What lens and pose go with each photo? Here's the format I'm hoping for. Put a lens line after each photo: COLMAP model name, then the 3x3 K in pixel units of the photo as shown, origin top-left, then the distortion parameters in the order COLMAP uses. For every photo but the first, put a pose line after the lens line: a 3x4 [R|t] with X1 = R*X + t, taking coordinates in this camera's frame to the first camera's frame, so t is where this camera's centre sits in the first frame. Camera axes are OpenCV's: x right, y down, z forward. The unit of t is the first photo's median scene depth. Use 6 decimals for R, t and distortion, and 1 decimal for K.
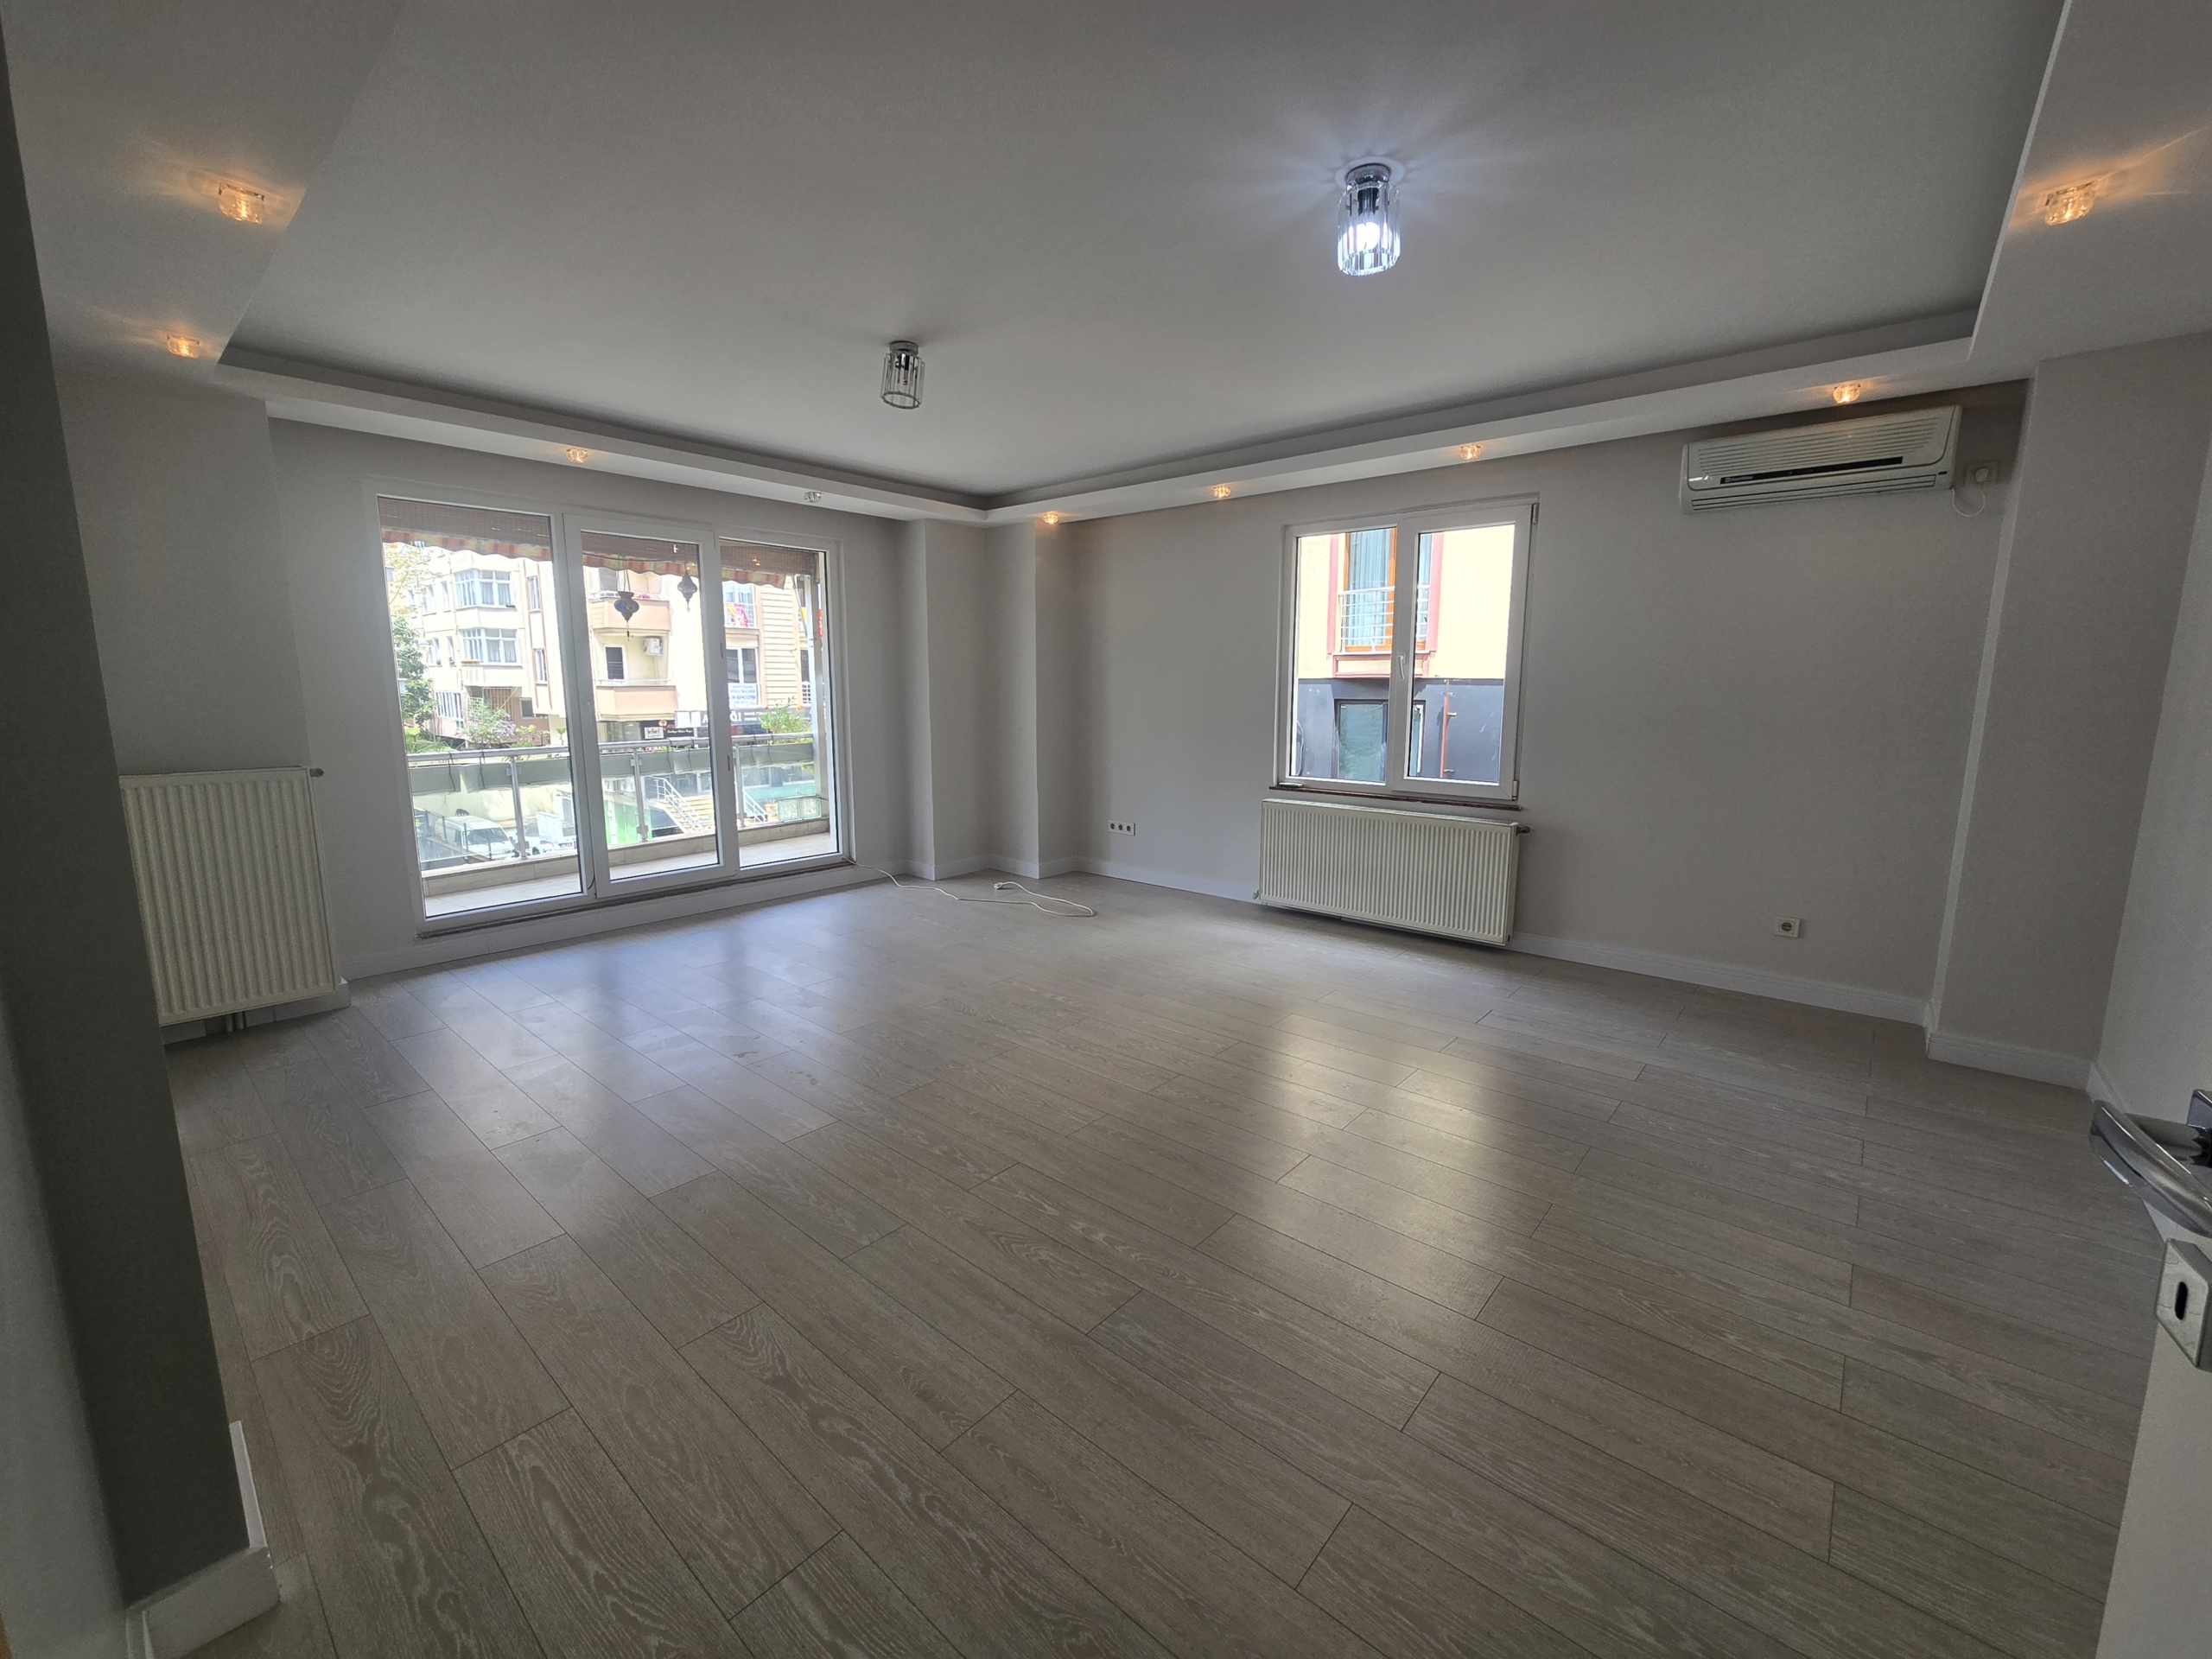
lens RADIAL K [[902.5, 0, 1152.5], [0, 902.5, 830.7], [0, 0, 1]] dist [-0.002978, 0.001268]
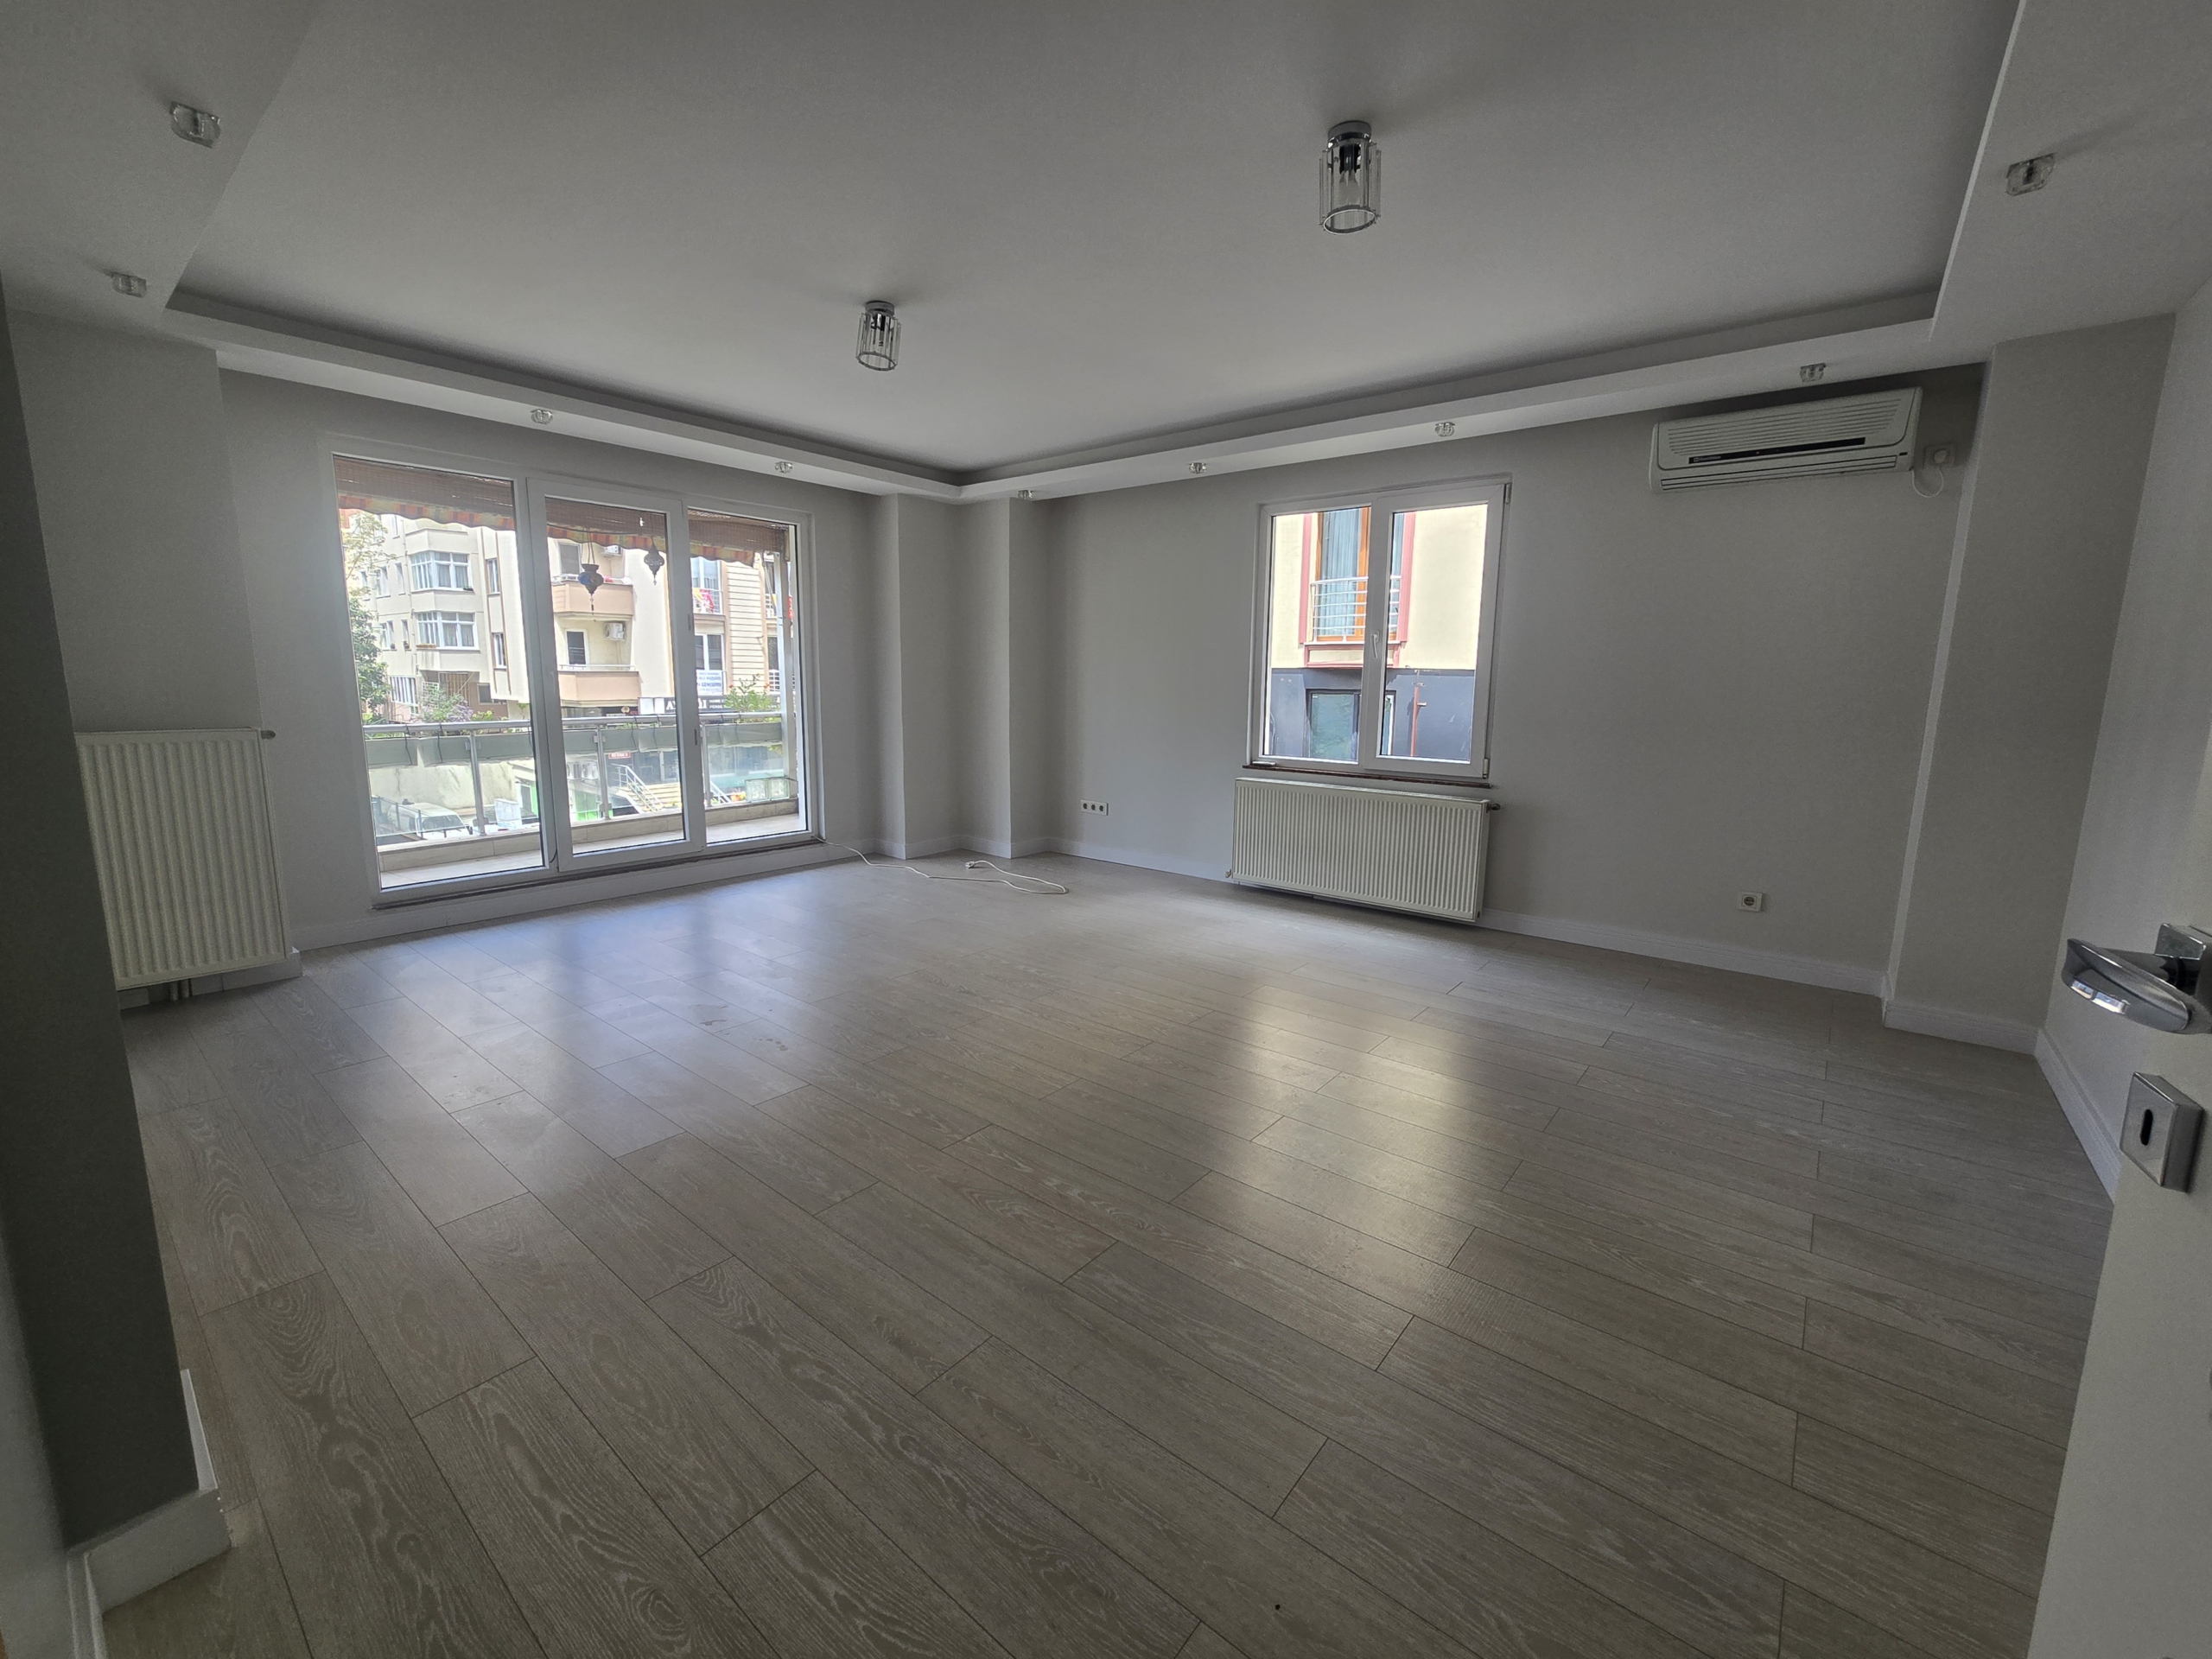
lens RADIAL K [[902.5, 0, 1148.8], [0, 902.5, 824.9], [0, 0, 1]] dist [-0.002978, 0.001268]
pose [[0.999574, 0.006783, 0.028381, -0.007072], [-0.006850, 0.999974, 0.002291, 0.039560], [-0.028365, -0.002485, 0.999595, 0.001459]]
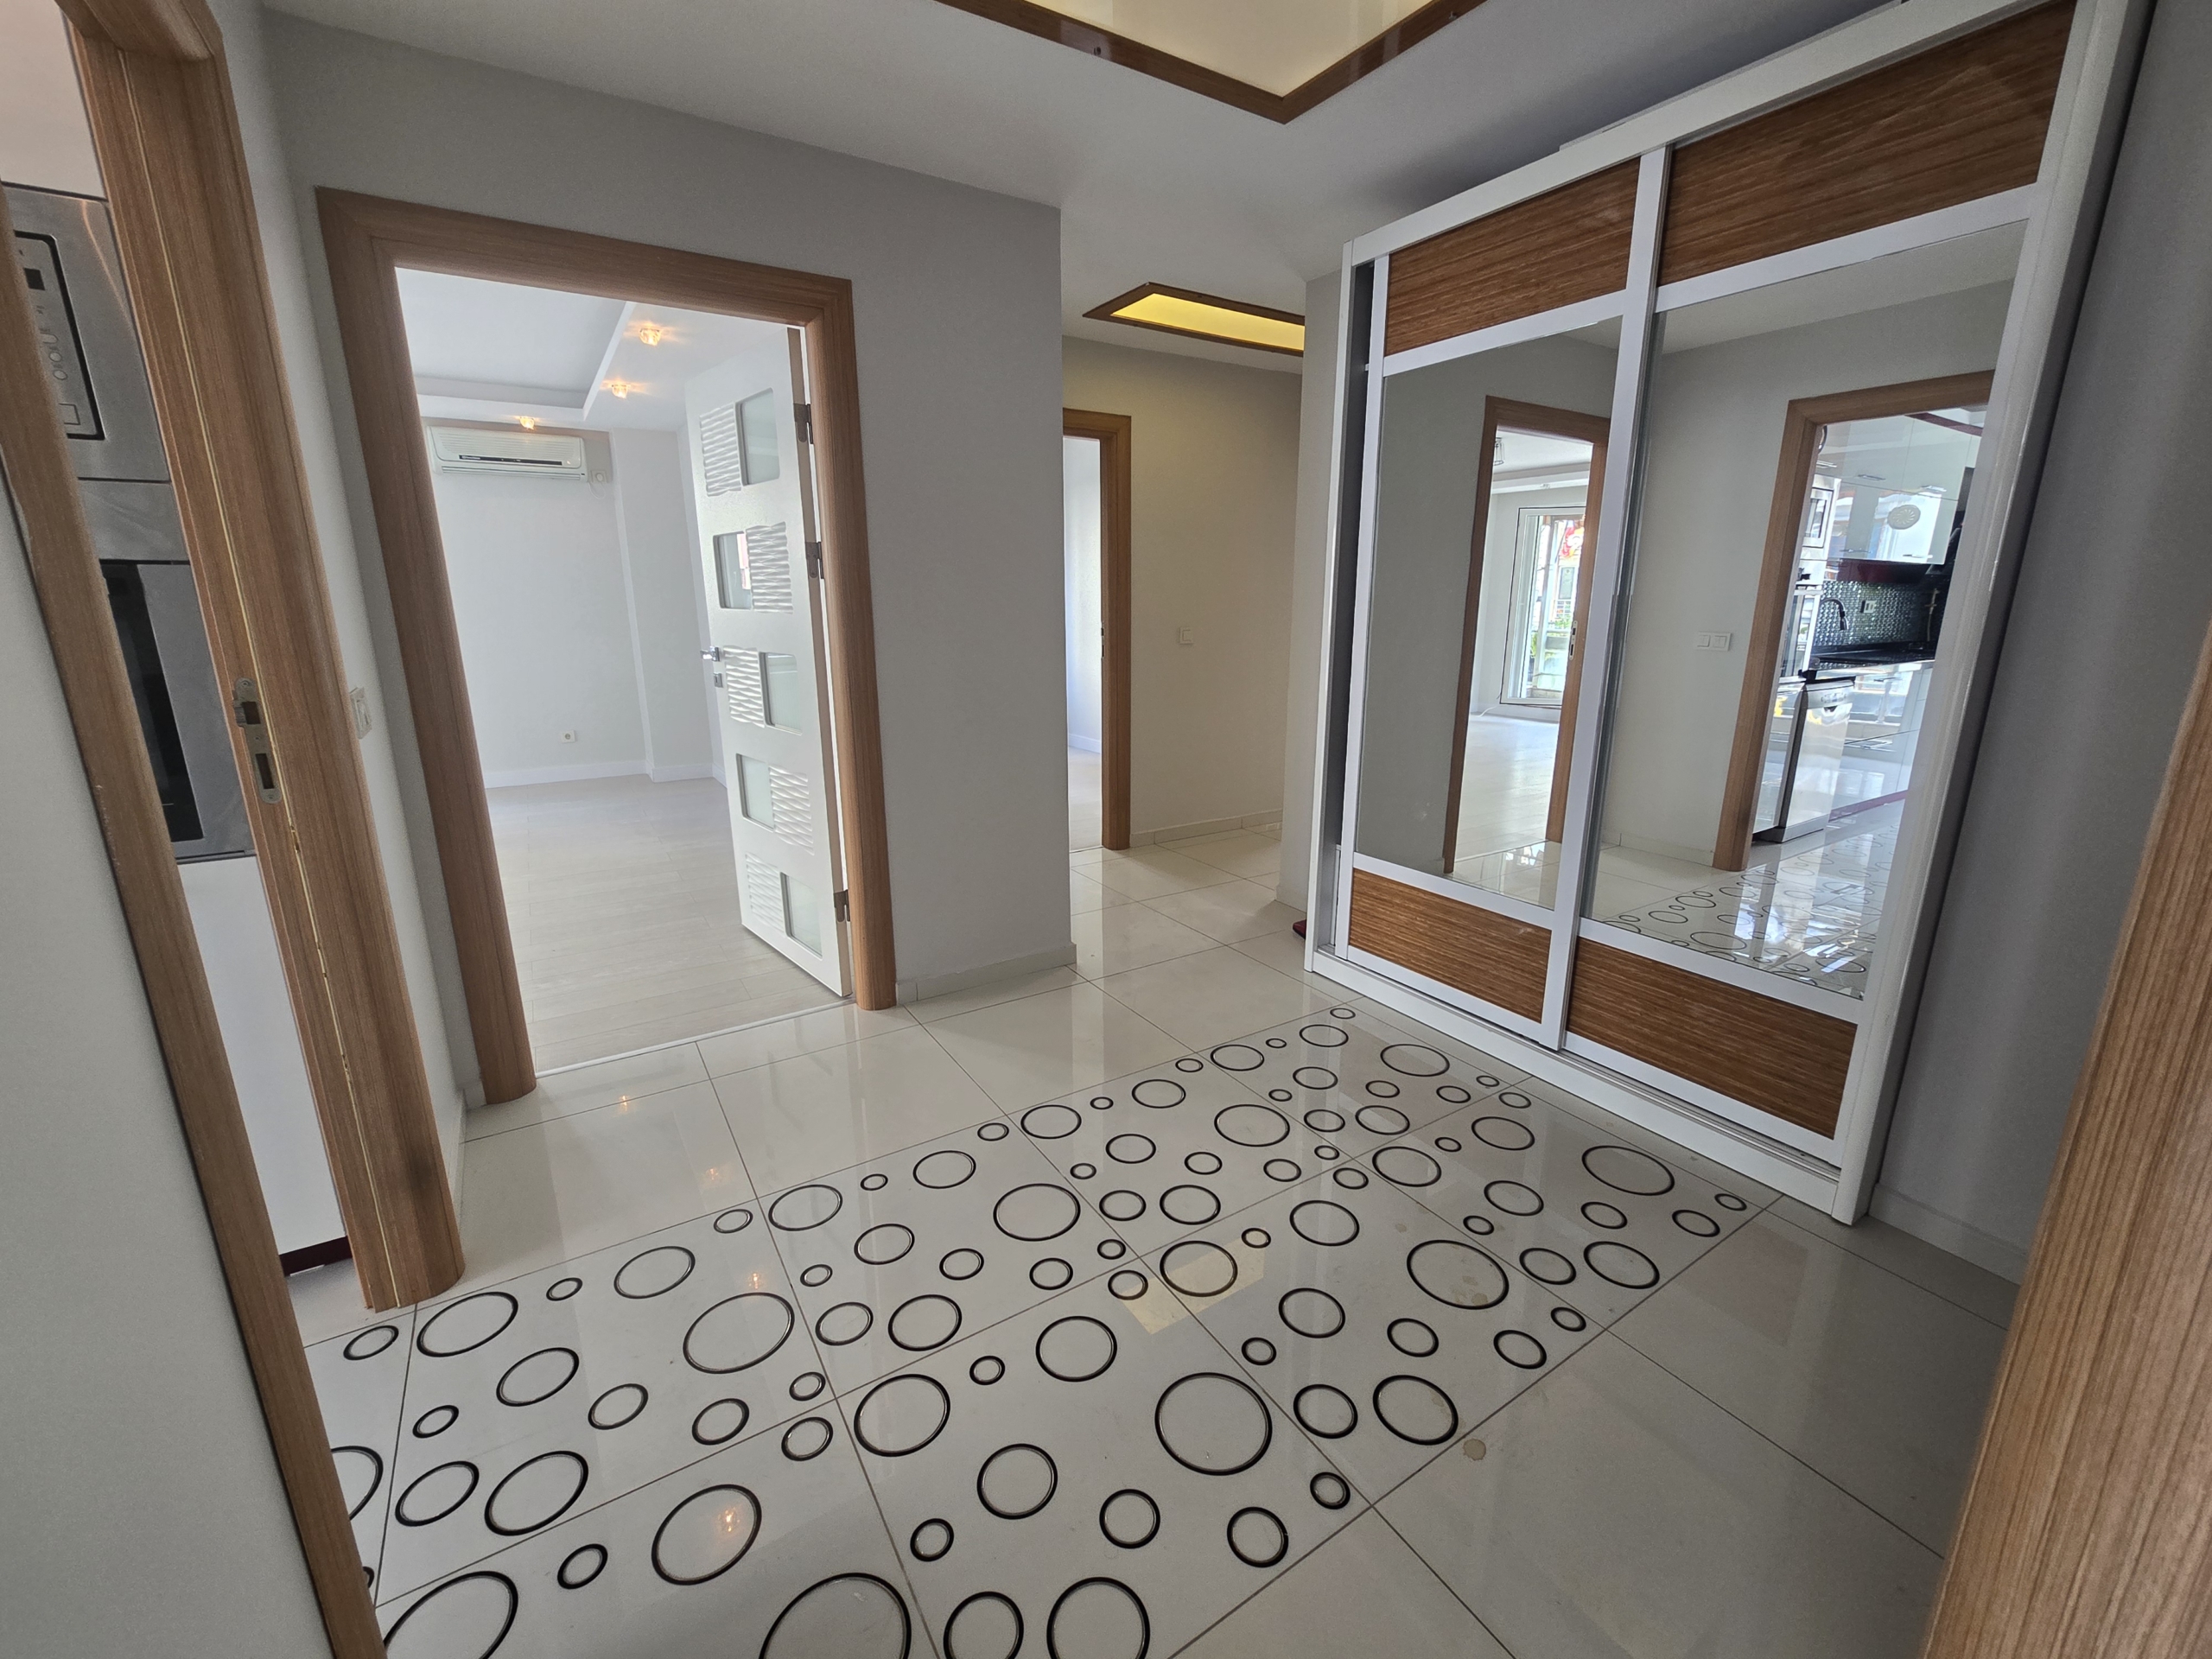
lens RADIAL K [[902.5, 0, 1106.2], [0, 902.5, 821.9], [0, 0, 1]] dist [-0.002978, 0.001268]
pose [[0.265964, -0.242750, 0.932918, -1.109300], [0.169325, 0.964492, 0.202693, 0.156944], [-0.948995, 0.104057, 0.297623, -0.757365]]
